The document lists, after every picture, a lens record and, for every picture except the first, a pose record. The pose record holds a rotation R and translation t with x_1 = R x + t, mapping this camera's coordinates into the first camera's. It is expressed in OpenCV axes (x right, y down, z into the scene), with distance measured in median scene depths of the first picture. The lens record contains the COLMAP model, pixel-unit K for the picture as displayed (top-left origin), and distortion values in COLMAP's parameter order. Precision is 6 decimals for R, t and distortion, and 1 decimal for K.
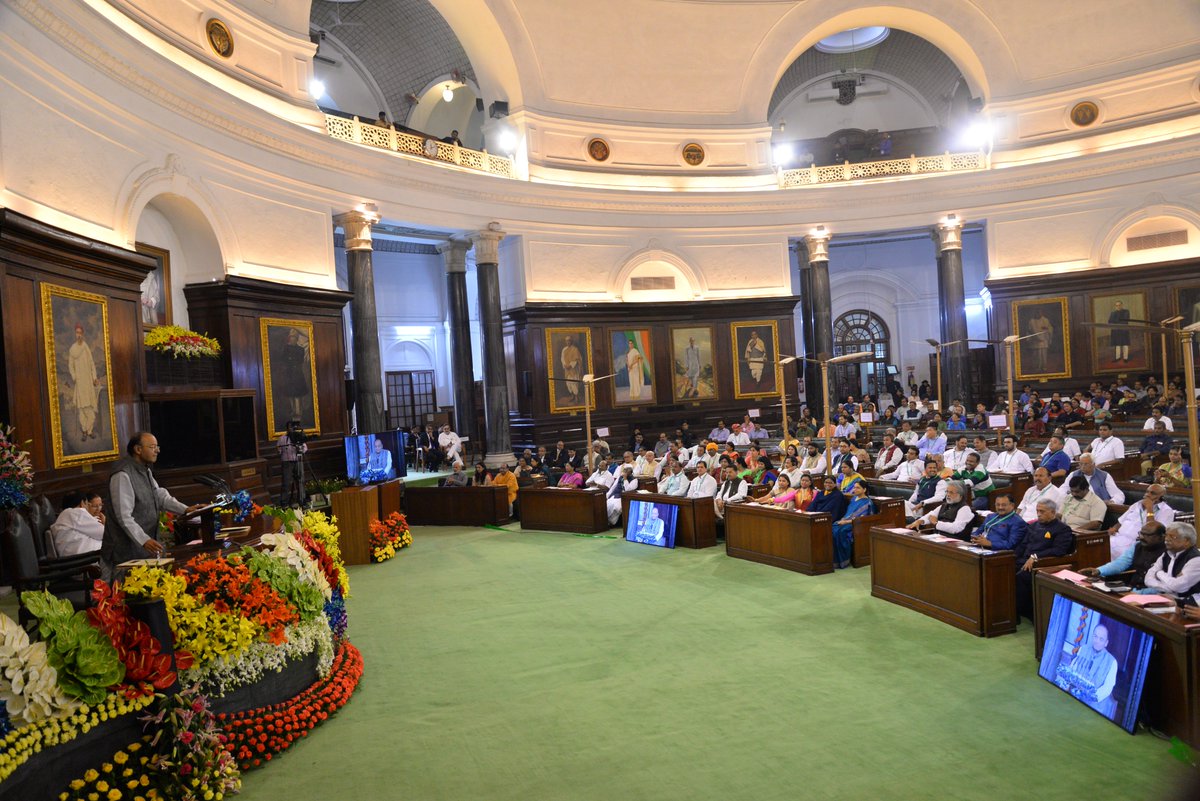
lens RADIAL K [[821.9, 0, 600.7], [0, 821.9, 407.6], [0, 0, 1]] dist [-0.040060, 0.003531]
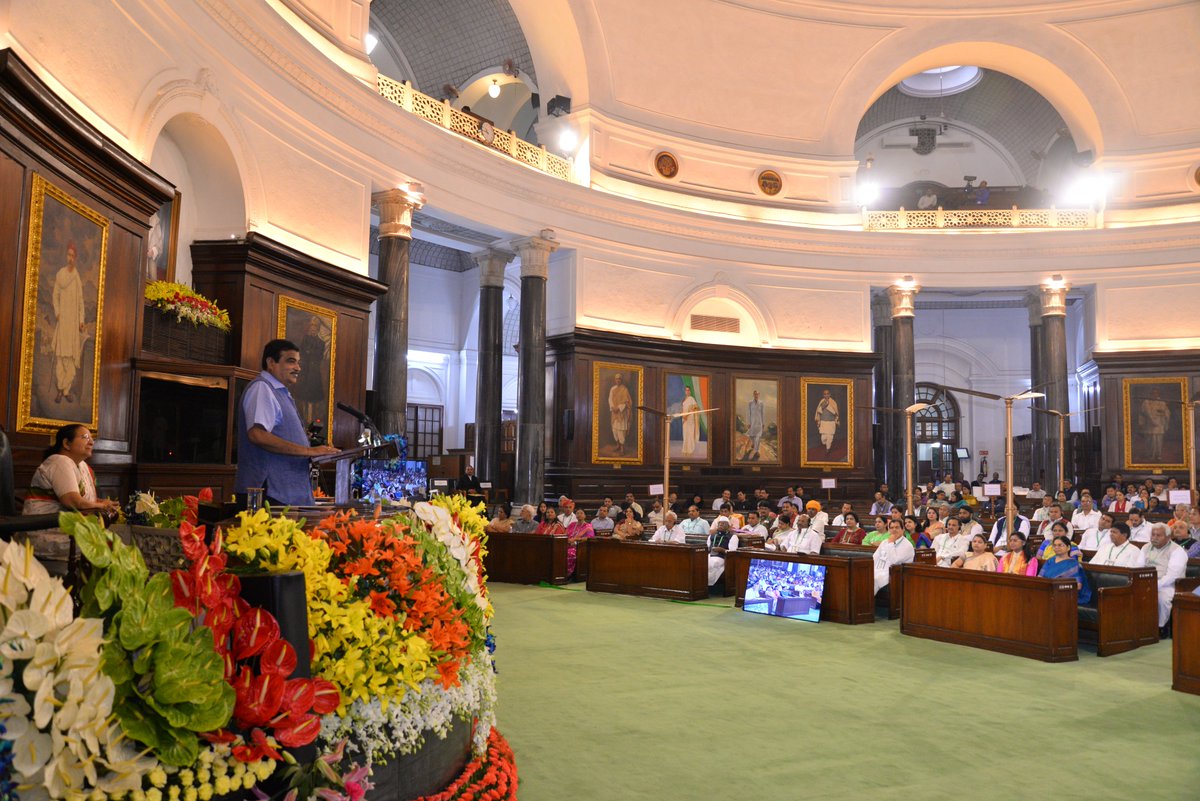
lens RADIAL K [[892.0, 0, 599.5], [0, 892.0, 407.4], [0, 0, 1]] dist [-0.046732, 0.003550]
pose [[0.995925, 0.082308, 0.036875, -0.094194], [-0.078226, 0.991802, -0.101038, 0.043078], [-0.044889, 0.097742, 0.994199, 0.103152]]
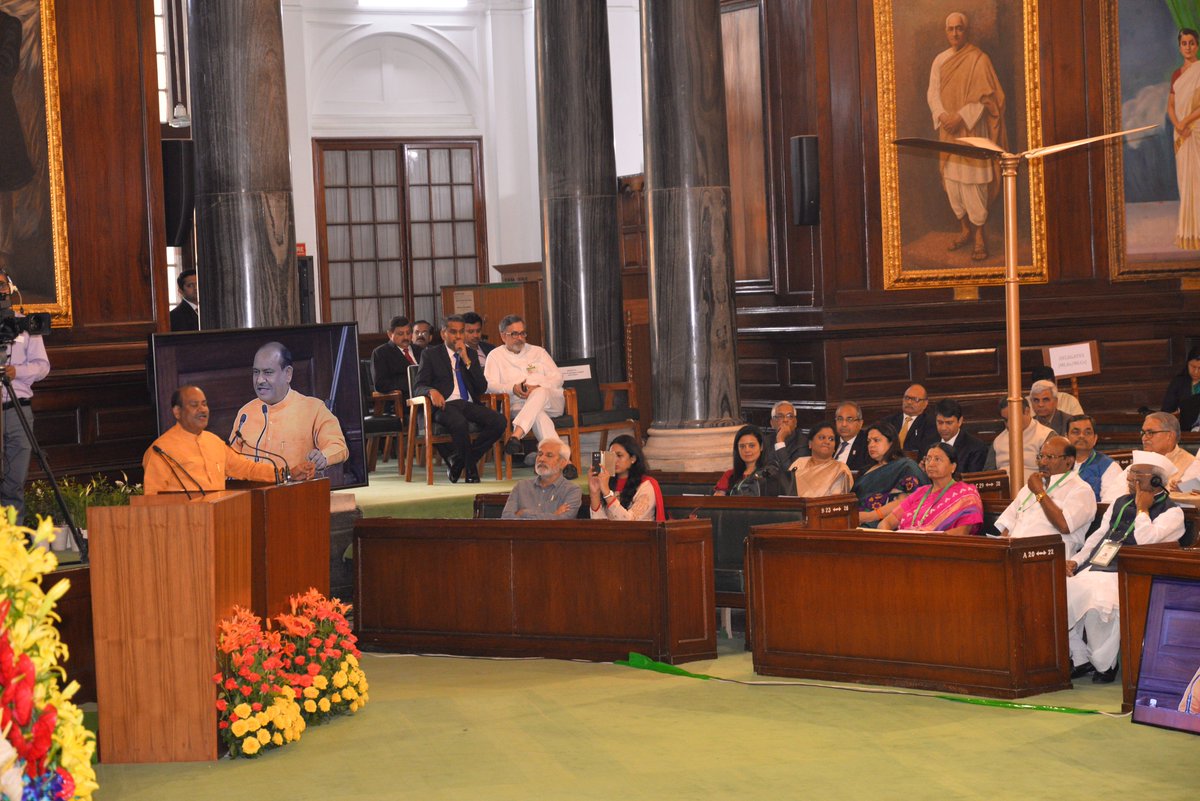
lens RADIAL K [[2877.5, 0, 611.3], [0, 2877.5, 434.0], [0, 0, 1]] dist [0.025072, 0.487329]
pose [[0.986297, 0.030602, -0.162116, 0.007941], [-0.024694, 0.998960, 0.038329, 0.021522], [0.163120, -0.033801, 0.986027, 0.022266]]
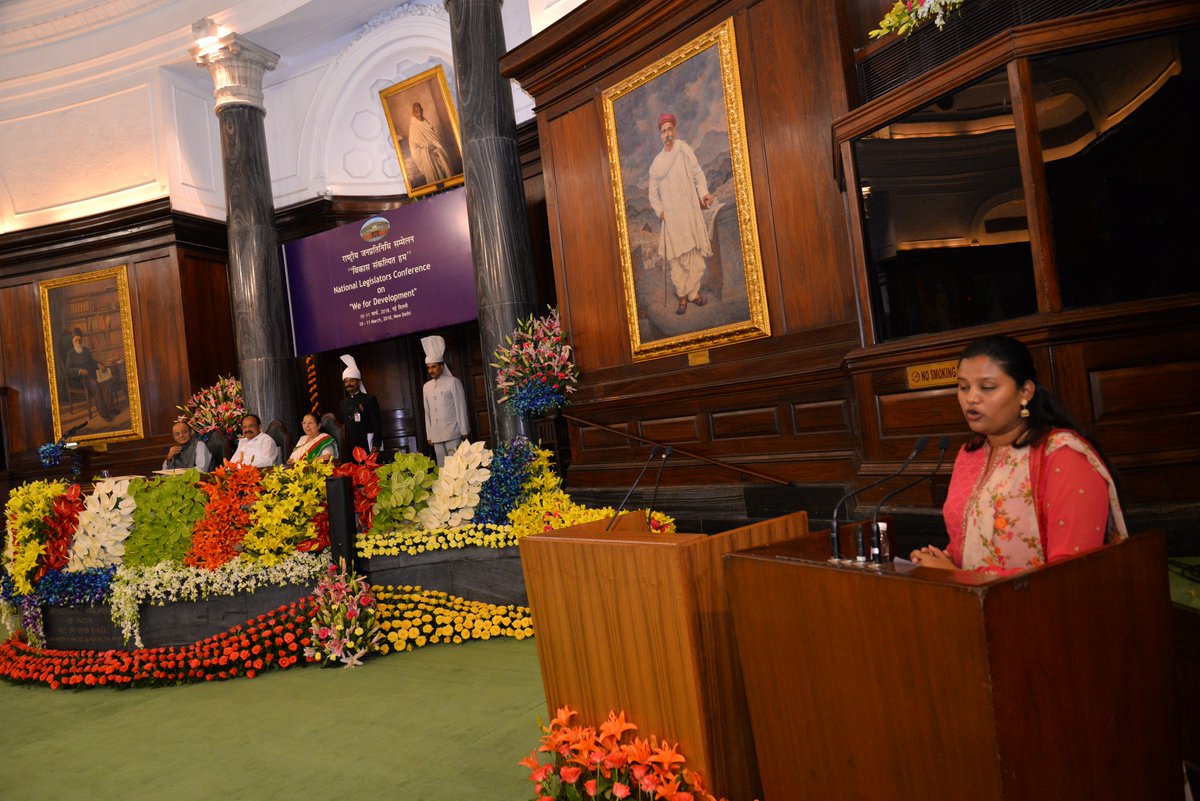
lens RADIAL K [[821.9, 0, 600.7], [0, 821.9, 407.6], [0, 0, 1]] dist [-0.040060, 0.003531]
pose [[-0.781589, 0.144530, -0.606819, -0.107568], [0.152679, 0.987524, 0.038553, 0.038549], [0.604821, -0.062516, -0.793904, 0.716724]]
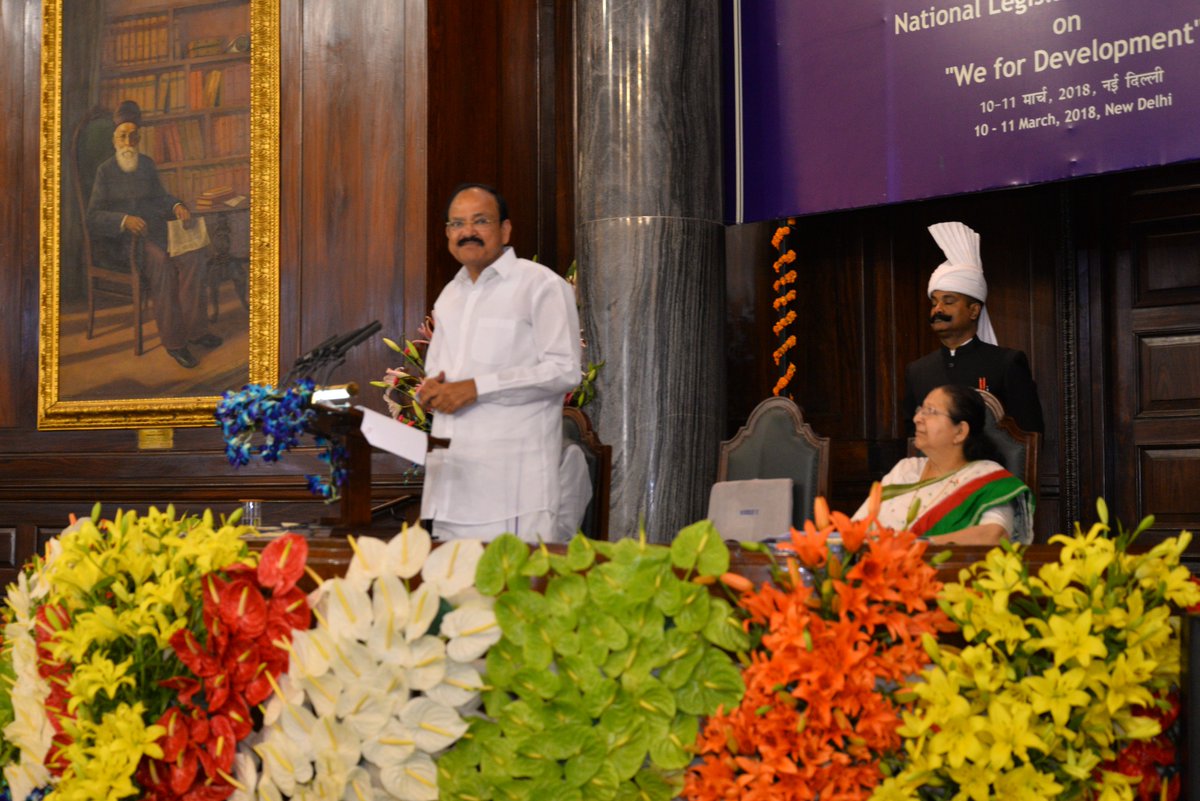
lens RADIAL K [[2055.2, 0, 600.0], [0, 2055.2, 400.5], [0, 0, 1]] dist [-0.035636, 0.136232]
pose [[-0.919846, 0.047804, -0.389355, -0.079549], [0.058096, 0.998203, -0.014693, 0.039193], [0.387953, -0.036135, -0.920971, 0.583356]]
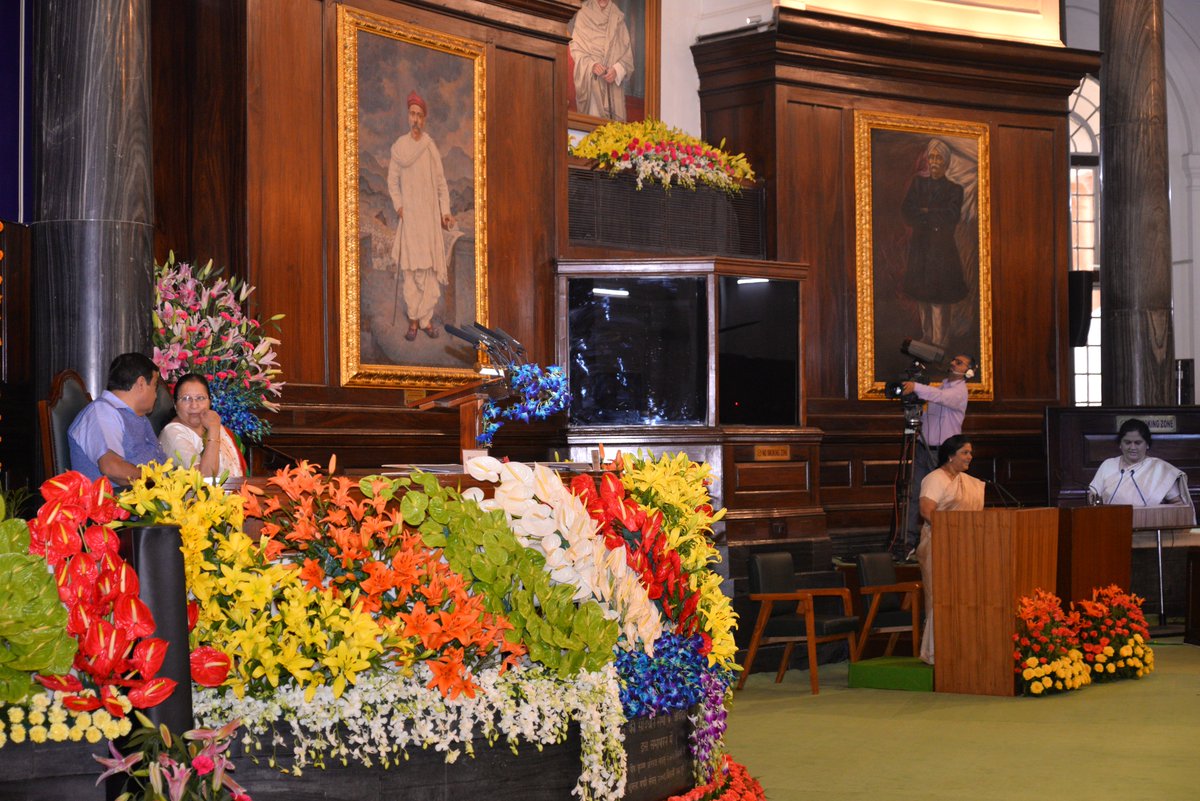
lens RADIAL K [[2055.2, 0, 600.0], [0, 2055.2, 400.5], [0, 0, 1]] dist [-0.035636, 0.136232]
pose [[0.798828, 0.039390, -0.600269, 0.089782], [-0.053701, 0.998539, -0.005939, 0.039033], [0.599158, 0.036979, 0.799776, 0.048940]]
